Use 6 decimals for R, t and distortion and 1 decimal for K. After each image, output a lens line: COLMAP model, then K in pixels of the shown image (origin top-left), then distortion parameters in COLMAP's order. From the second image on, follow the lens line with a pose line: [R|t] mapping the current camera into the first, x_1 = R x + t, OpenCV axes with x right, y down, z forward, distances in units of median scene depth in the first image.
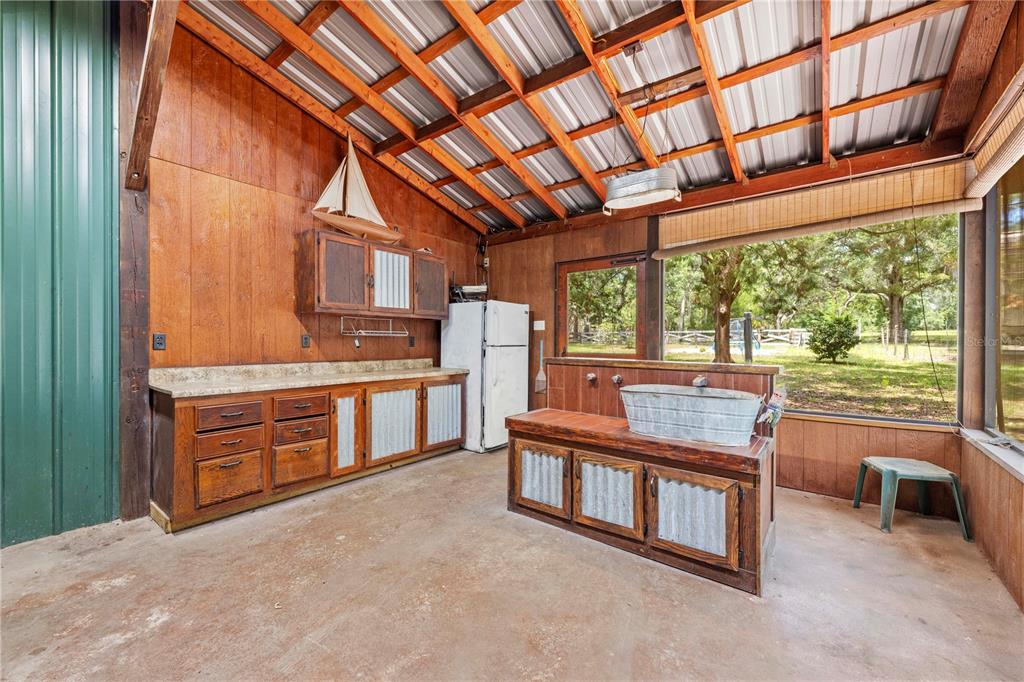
lens RADIAL K [[413.8, 0, 512.0], [0, 413.8, 343.7], [0, 0, 1]] dist [-0.000617, 0.000113]
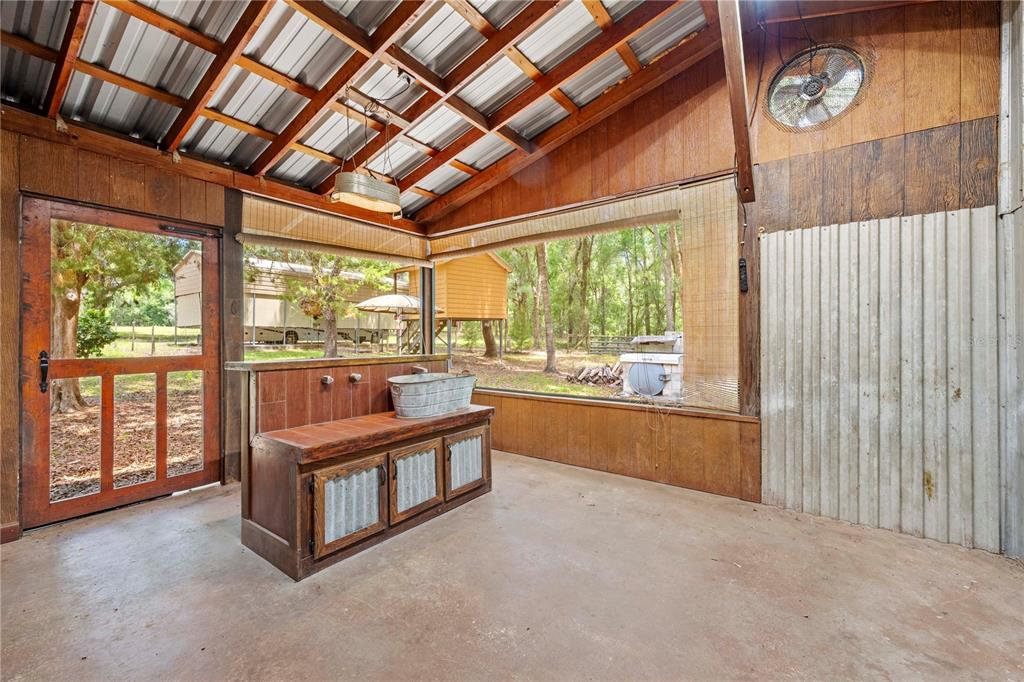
lens RADIAL K [[413.8, 0, 511.9], [0, 413.8, 335.1], [0, 0, 1]] dist [-0.000617, 0.000113]
pose [[-0.048323, 0.001597, 0.998830, -0.804068], [0.010022, 0.999949, -0.001114, -0.010456], [-0.998781, 0.009956, -0.048337, 0.741272]]
